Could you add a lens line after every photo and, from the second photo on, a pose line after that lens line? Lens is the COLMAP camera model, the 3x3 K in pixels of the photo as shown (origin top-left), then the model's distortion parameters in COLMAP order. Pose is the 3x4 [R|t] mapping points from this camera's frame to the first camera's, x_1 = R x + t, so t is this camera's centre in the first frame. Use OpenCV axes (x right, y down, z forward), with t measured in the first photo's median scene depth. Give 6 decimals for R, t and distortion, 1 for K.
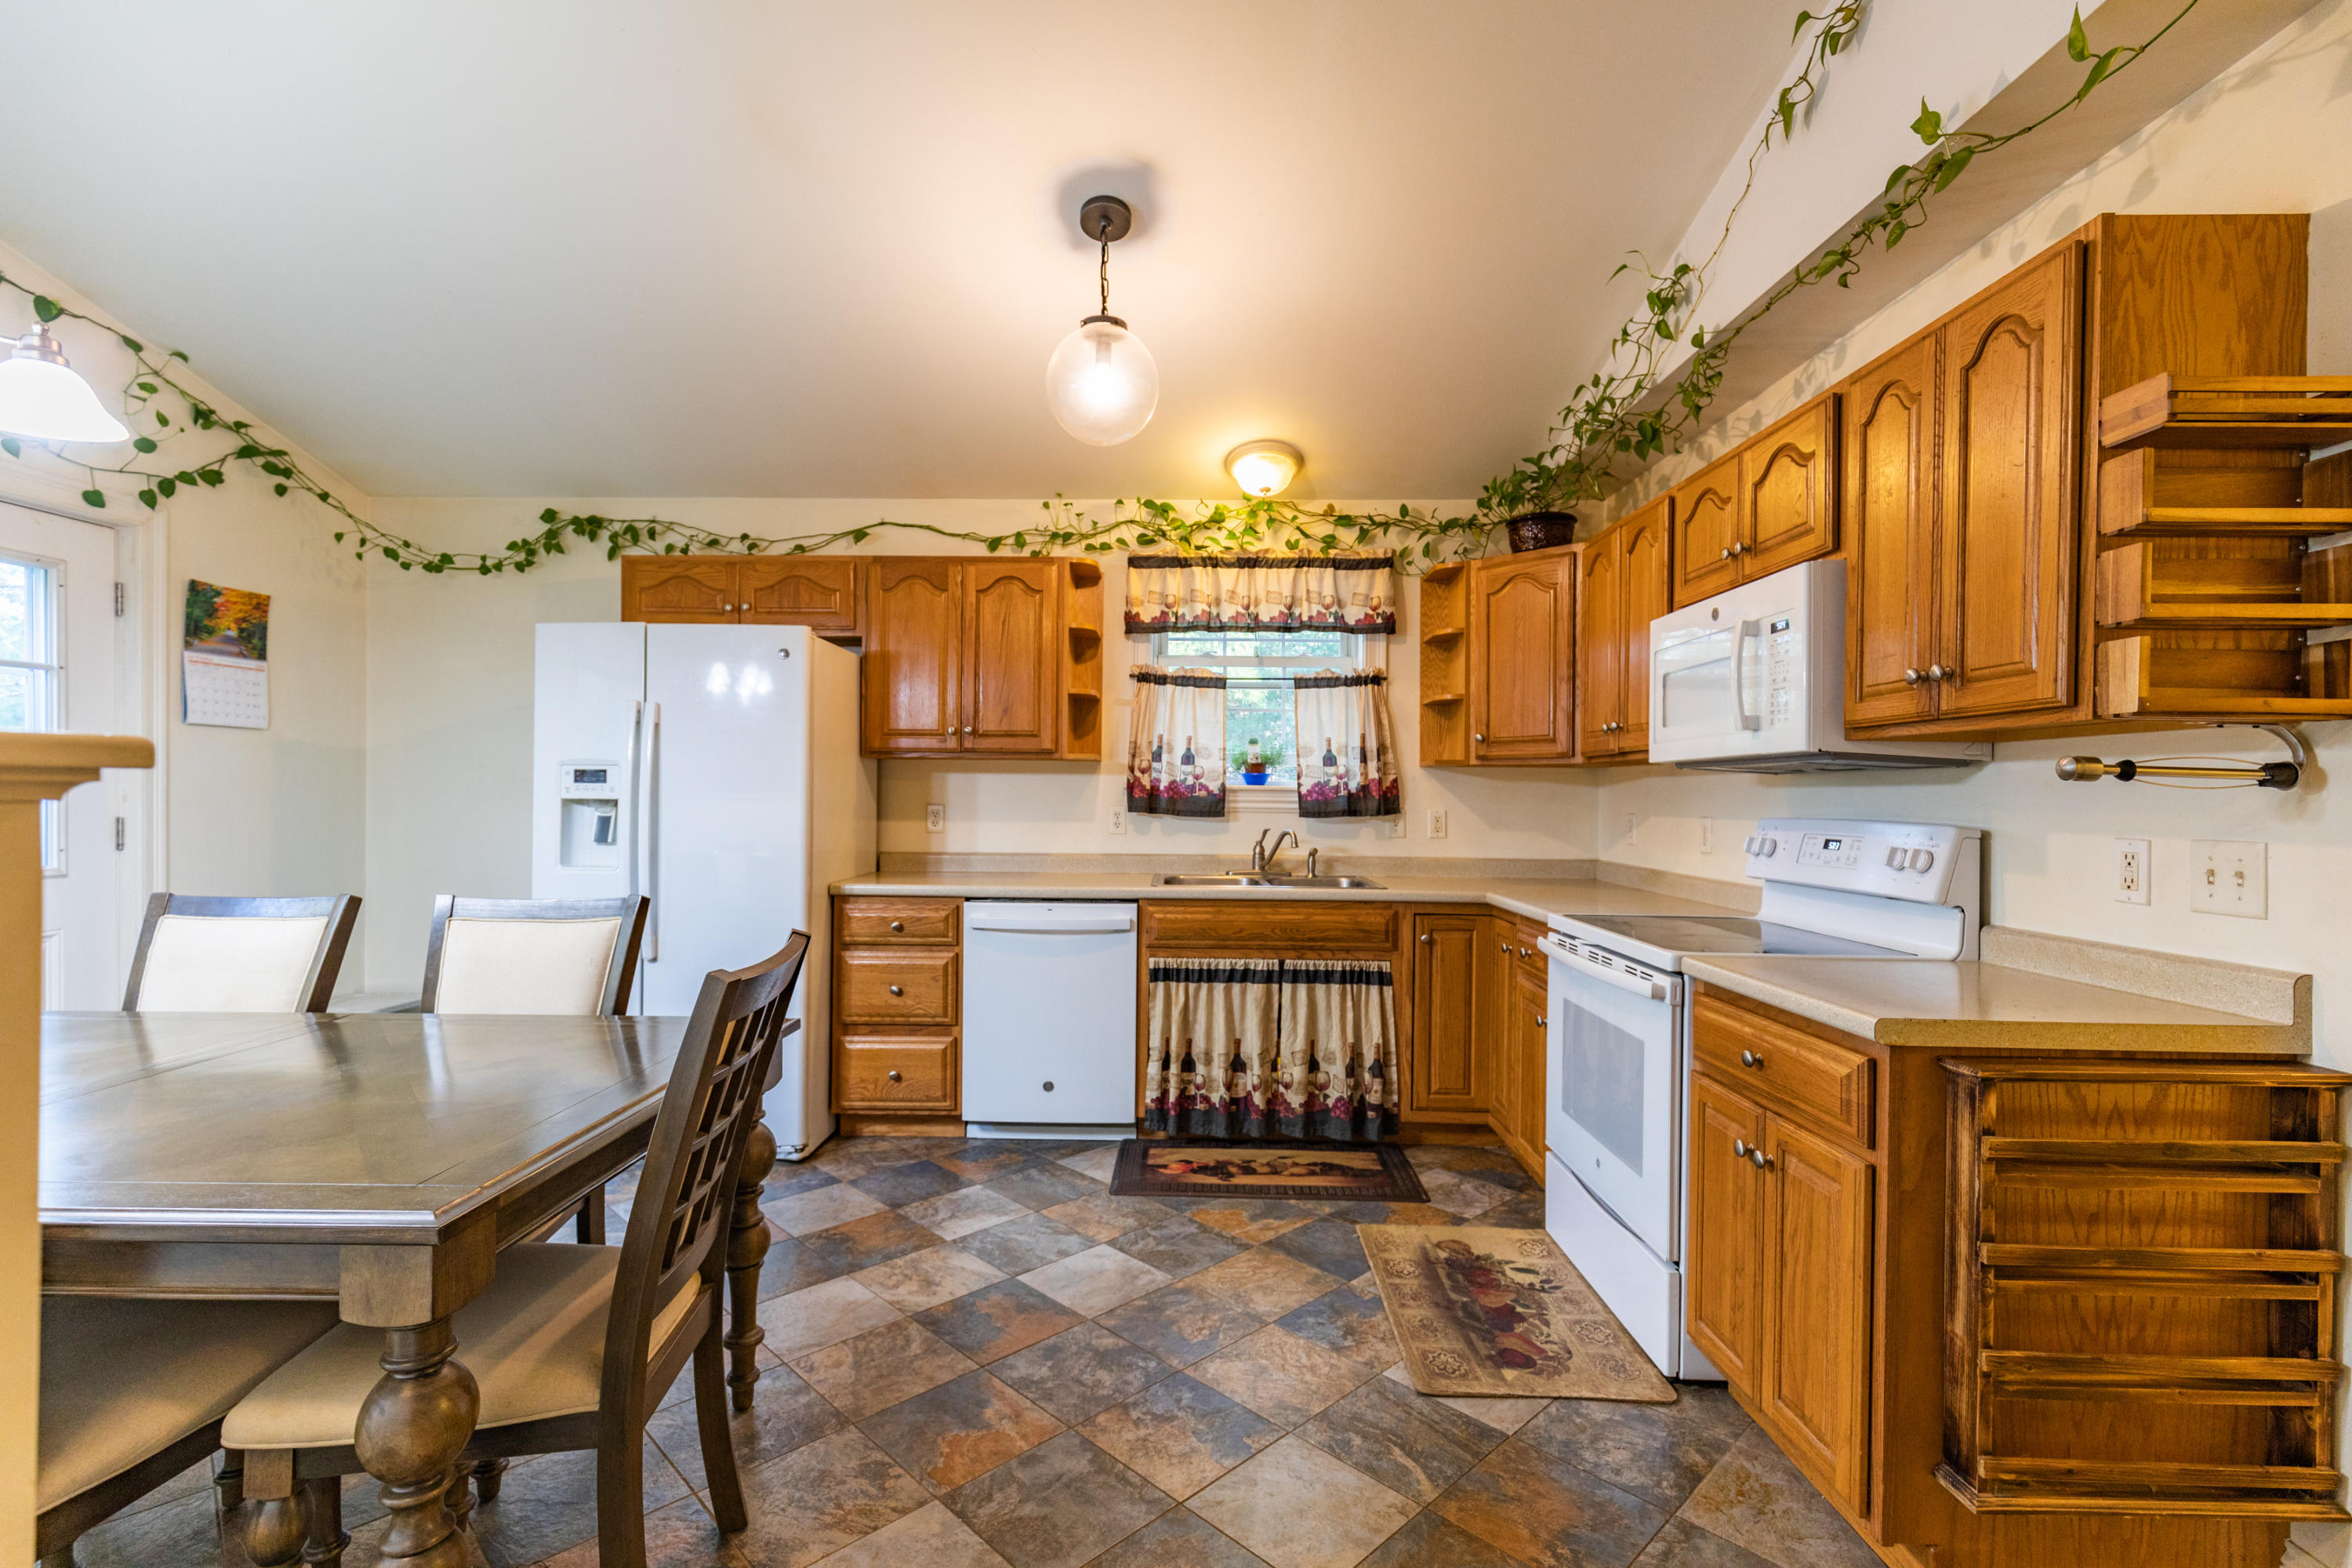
lens RADIAL K [[1060.8, 0, 1168.7], [0, 1060.8, 789.0], [0, 0, 1]] dist [0.009645, -0.002010]
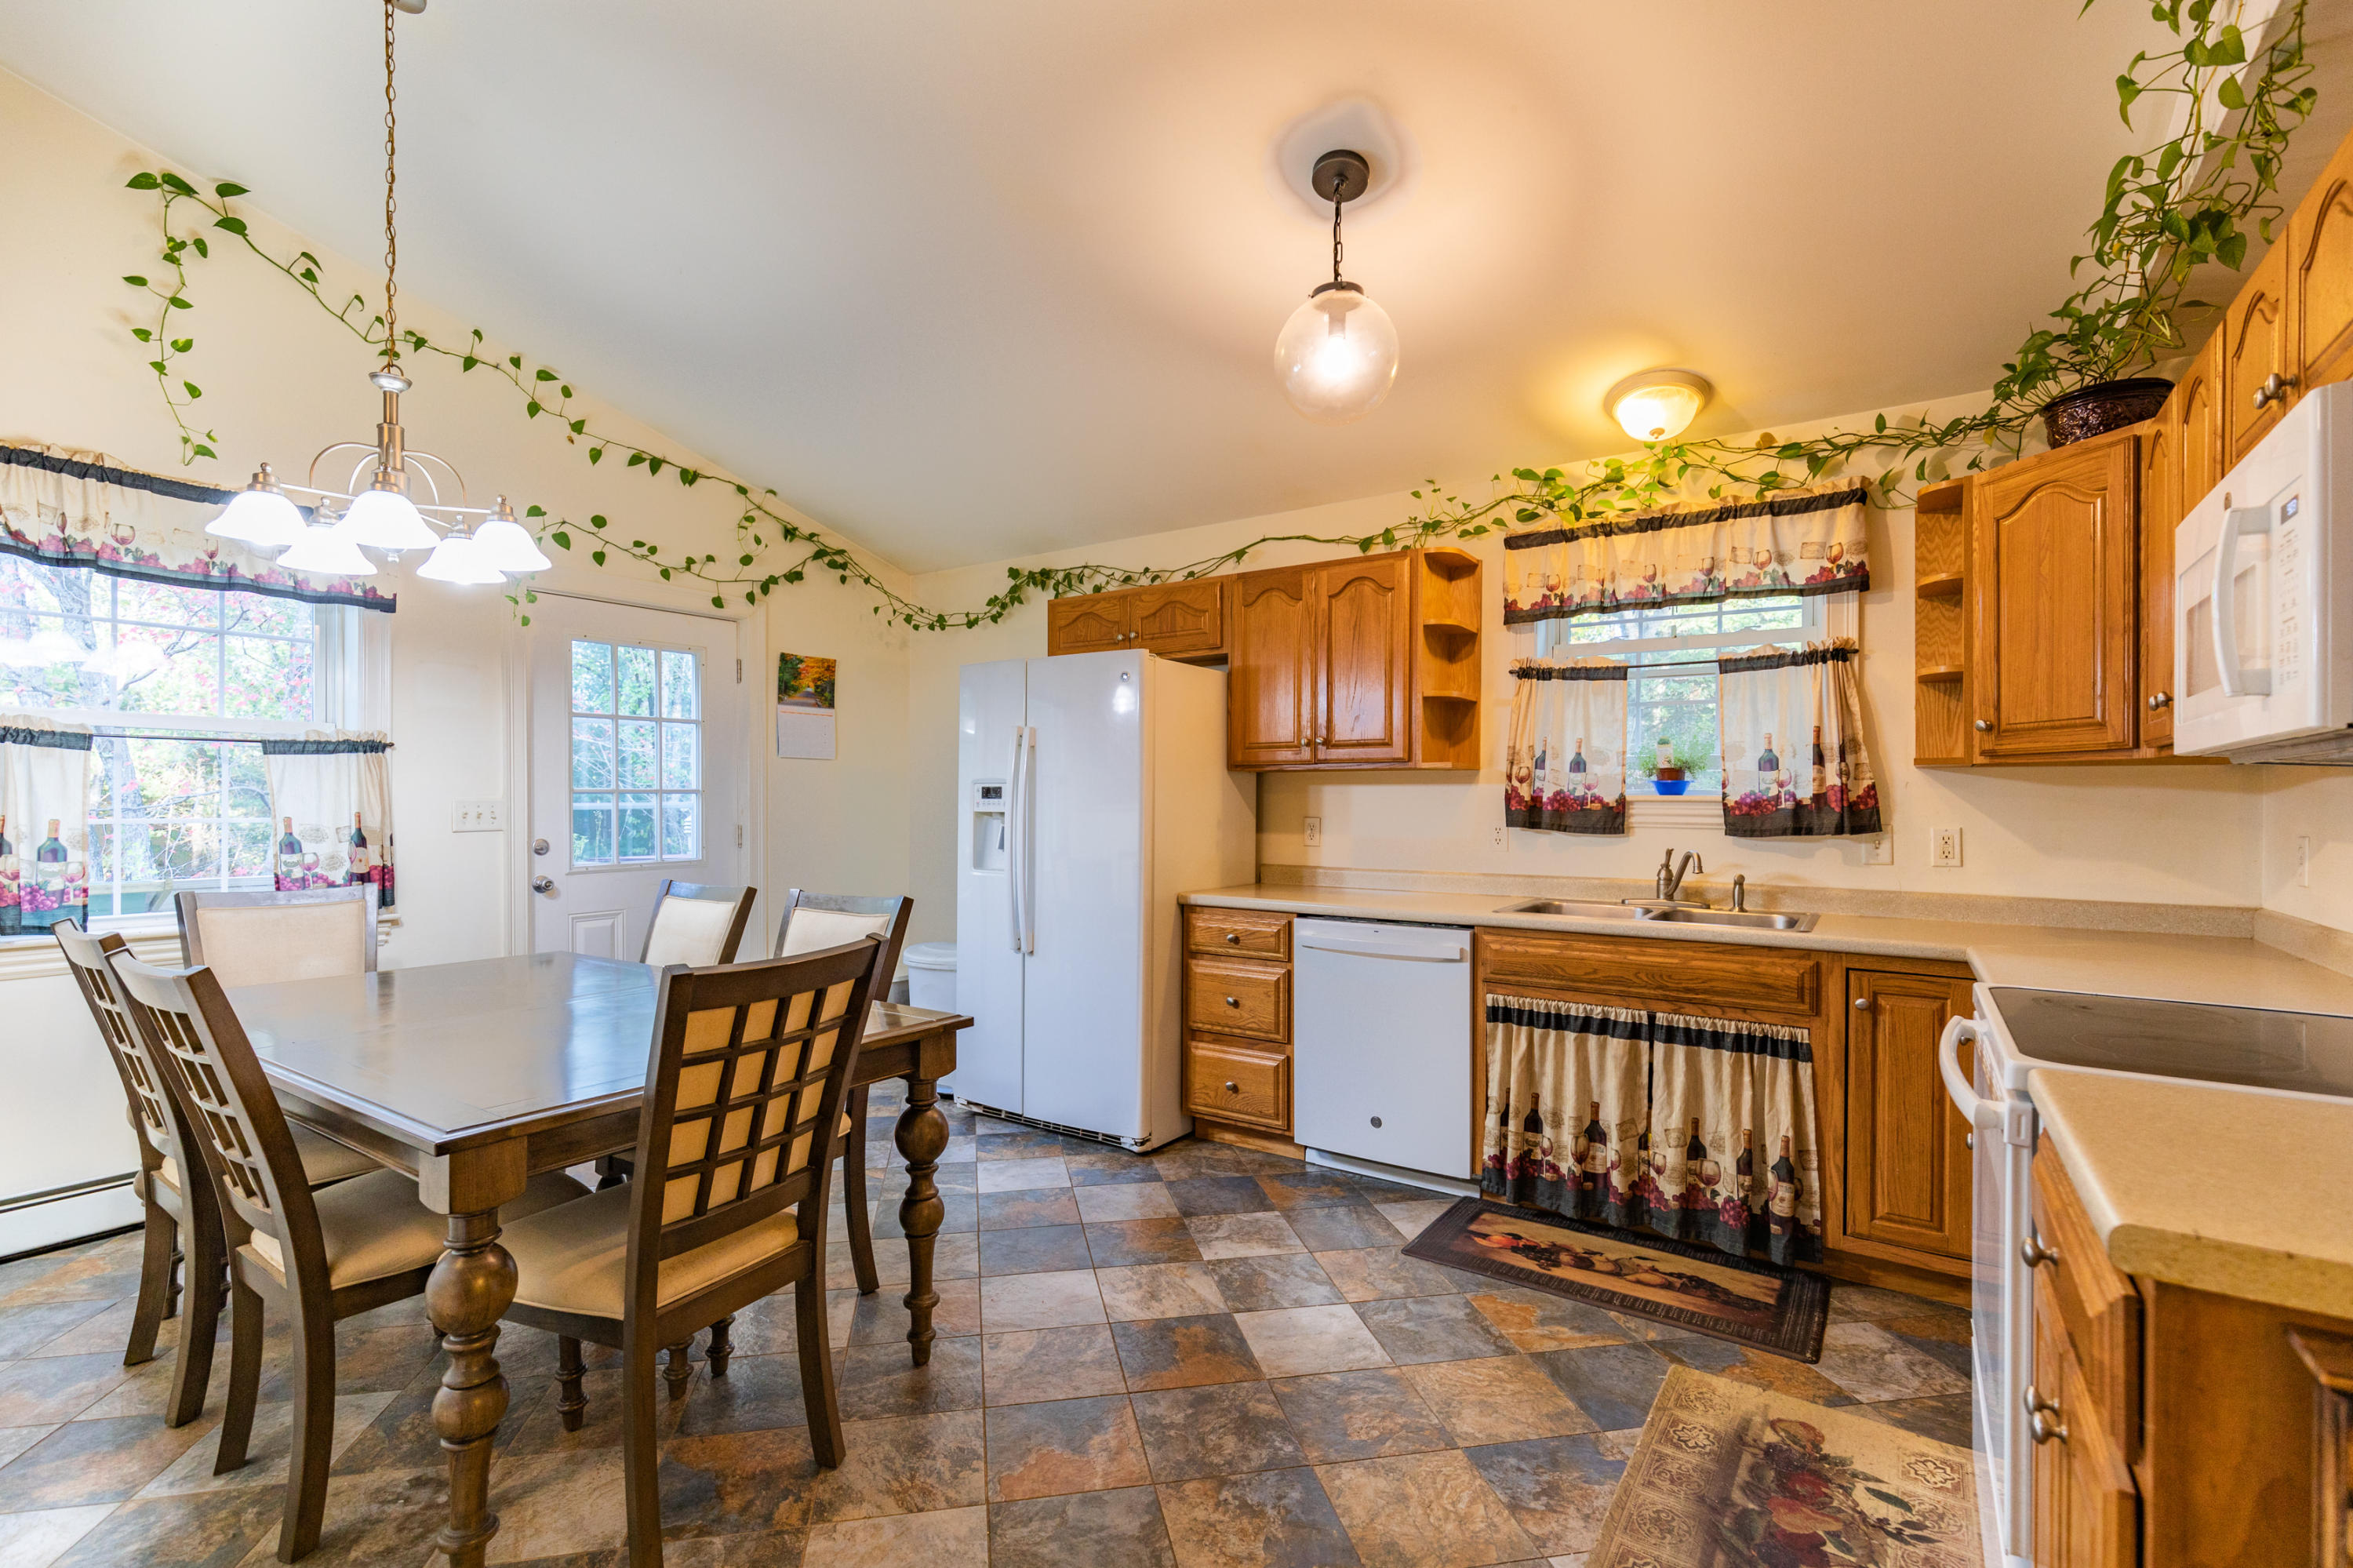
lens RADIAL K [[1061.3, 0, 1172.9], [0, 1061.3, 796.8], [0, 0, 1]] dist [0.009645, -0.002010]
pose [[0.835377, -0.007407, -0.549627, 0.248218], [0.005209, 0.999971, -0.005559, 0.000195], [0.549653, 0.001780, 0.835391, 0.125669]]
